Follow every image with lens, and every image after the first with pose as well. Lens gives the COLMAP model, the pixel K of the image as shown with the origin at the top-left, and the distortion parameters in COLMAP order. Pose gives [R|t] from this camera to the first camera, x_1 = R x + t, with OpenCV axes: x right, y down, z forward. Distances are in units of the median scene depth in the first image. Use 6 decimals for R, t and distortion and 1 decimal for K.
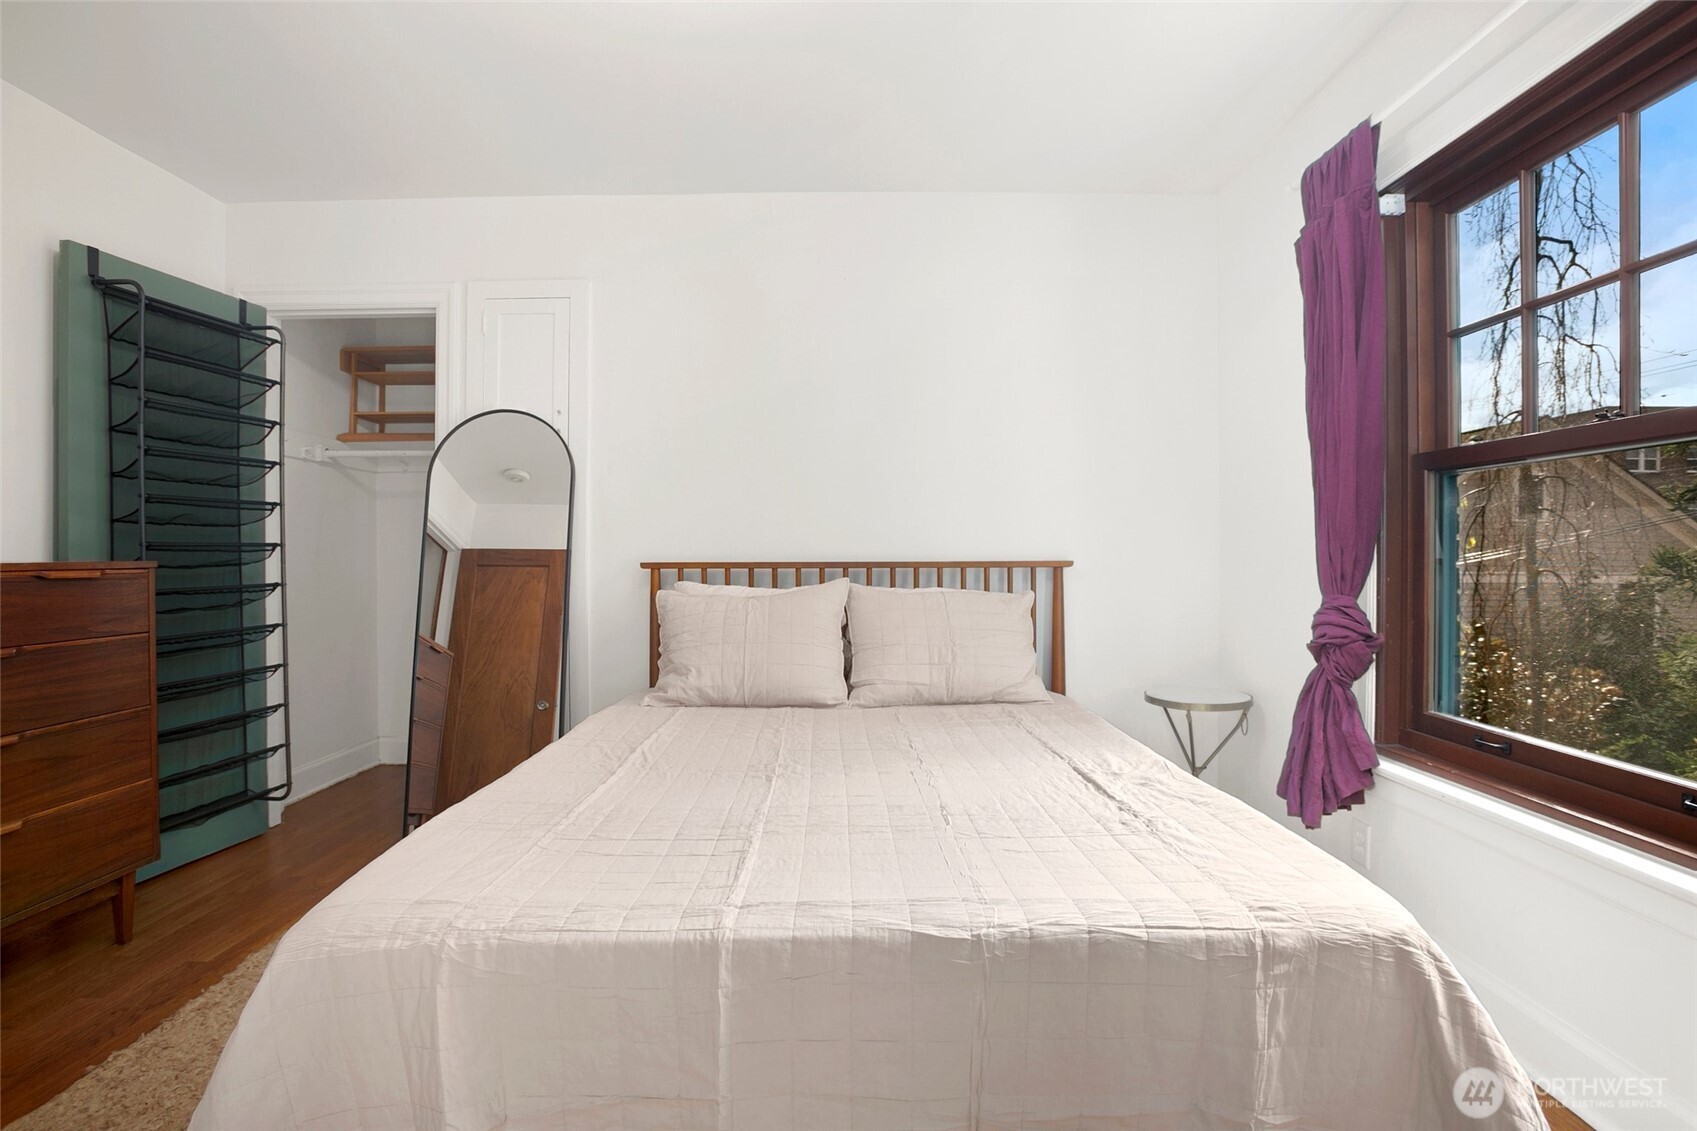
lens RADIAL K [[825.3, 0, 843.0], [0, 825.3, 571.6], [0, 0, 1]] dist [-0.082541, 0.036145]
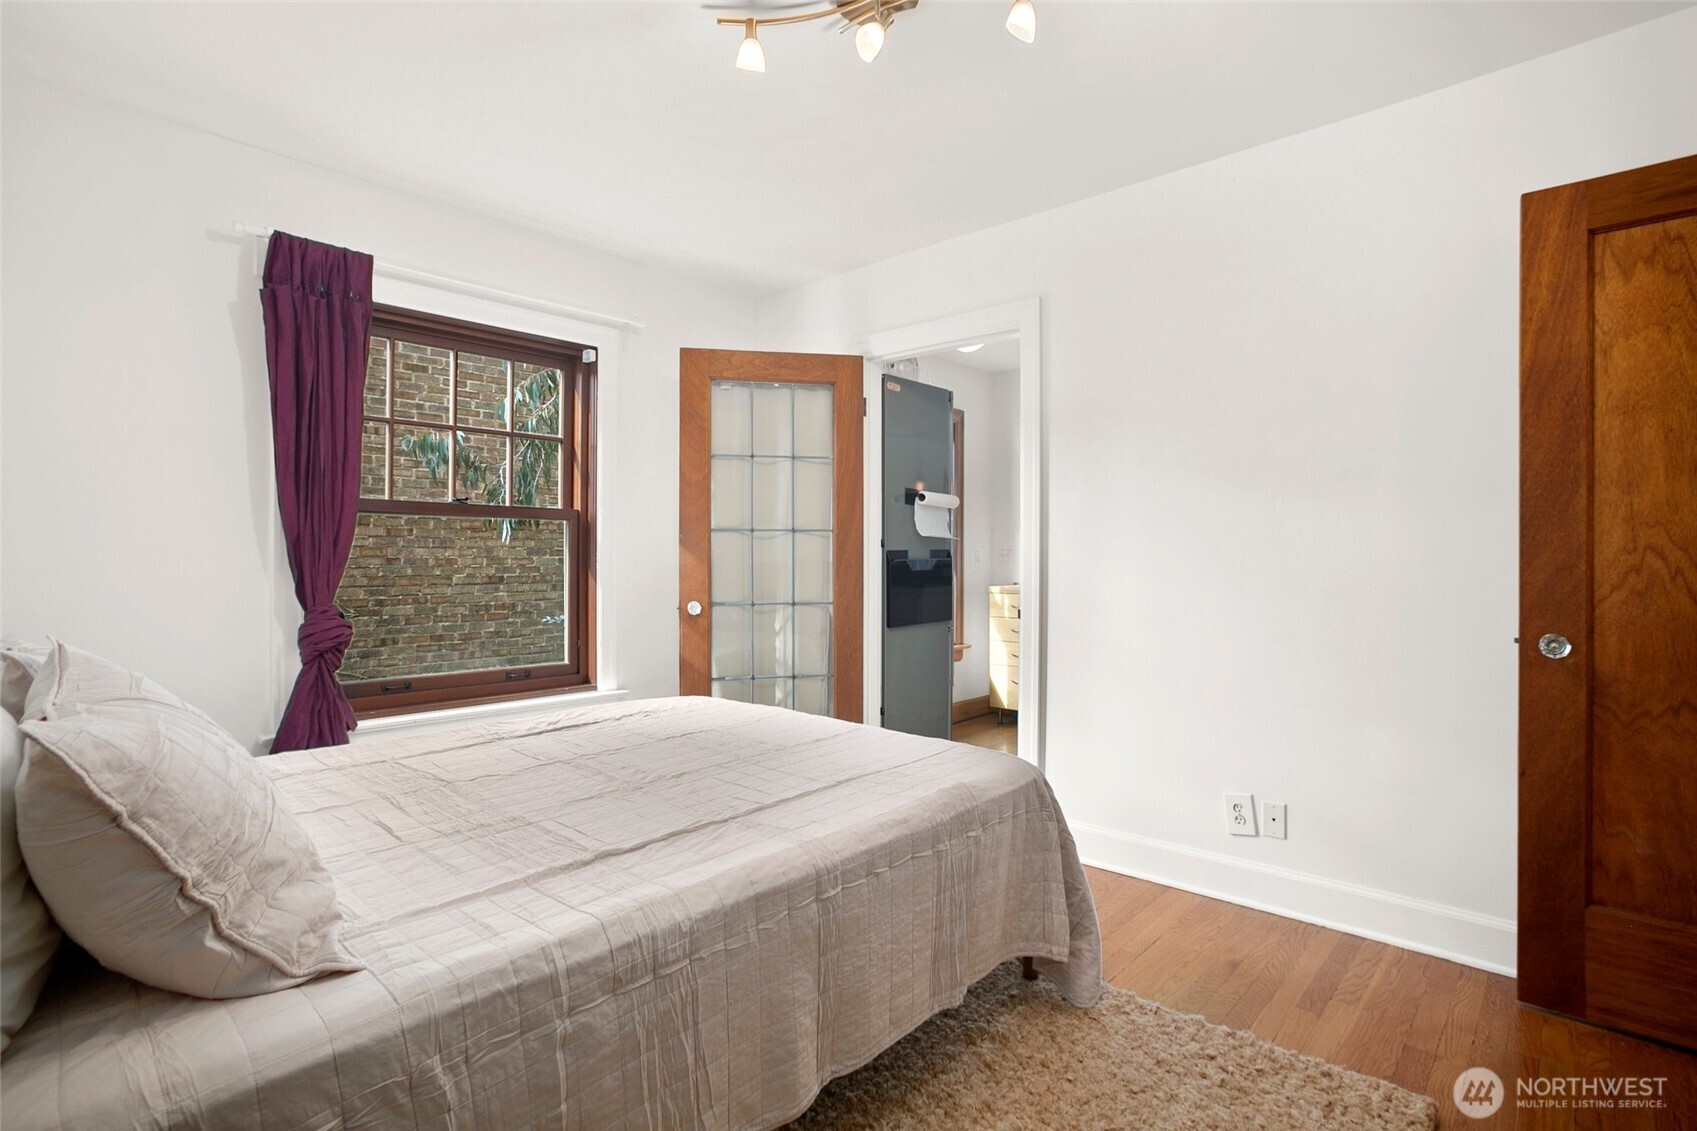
lens RADIAL K [[825.3, 0, 843.0], [0, 825.3, 571.6], [0, 0, 1]] dist [-0.082541, 0.036145]
pose [[-0.744433, -0.008360, 0.667645, -0.605847], [0.013316, 0.999537, 0.027363, -0.034162], [-0.667565, 0.029260, -0.743977, 1.042480]]
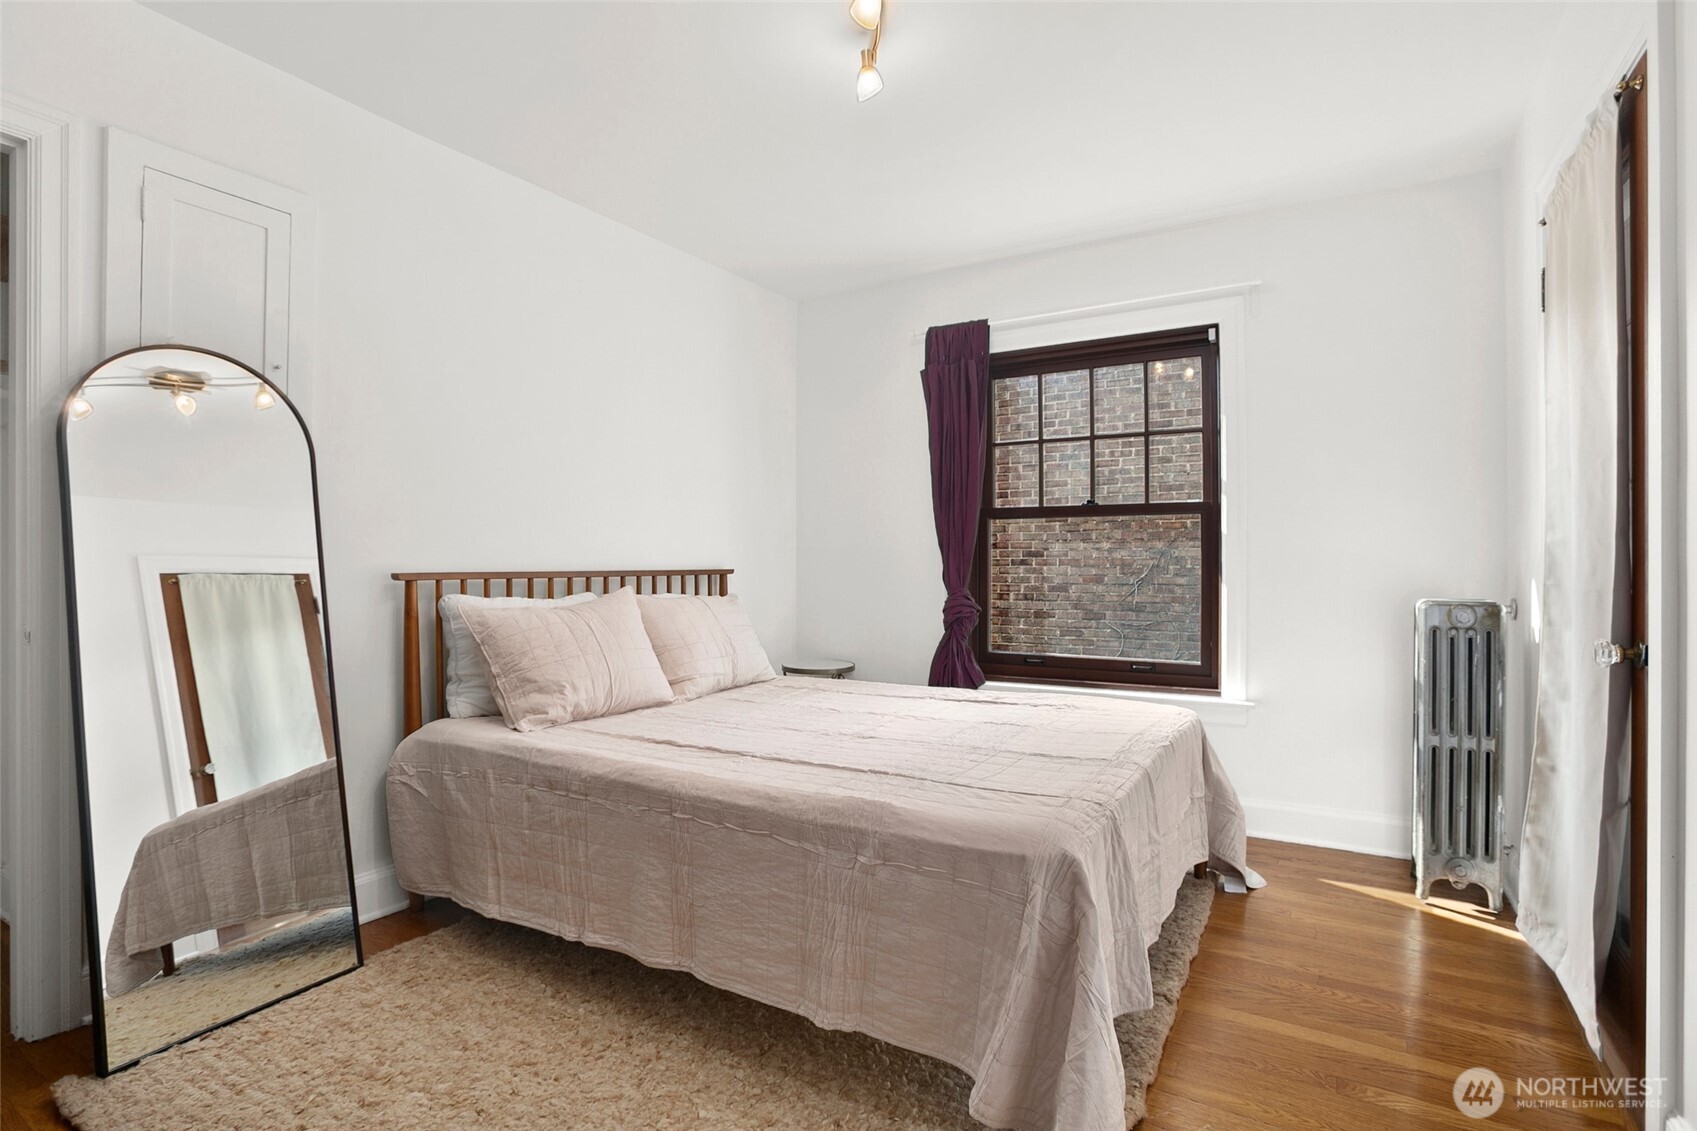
lens RADIAL K [[825.3, 0, 843.0], [0, 825.3, 571.6], [0, 0, 1]] dist [-0.082541, 0.036145]
pose [[0.526929, -0.005781, 0.849890, -0.734989], [0.015125, 0.999882, -0.002577, -0.003941], [-0.849775, 0.014213, 0.526955, 0.210537]]
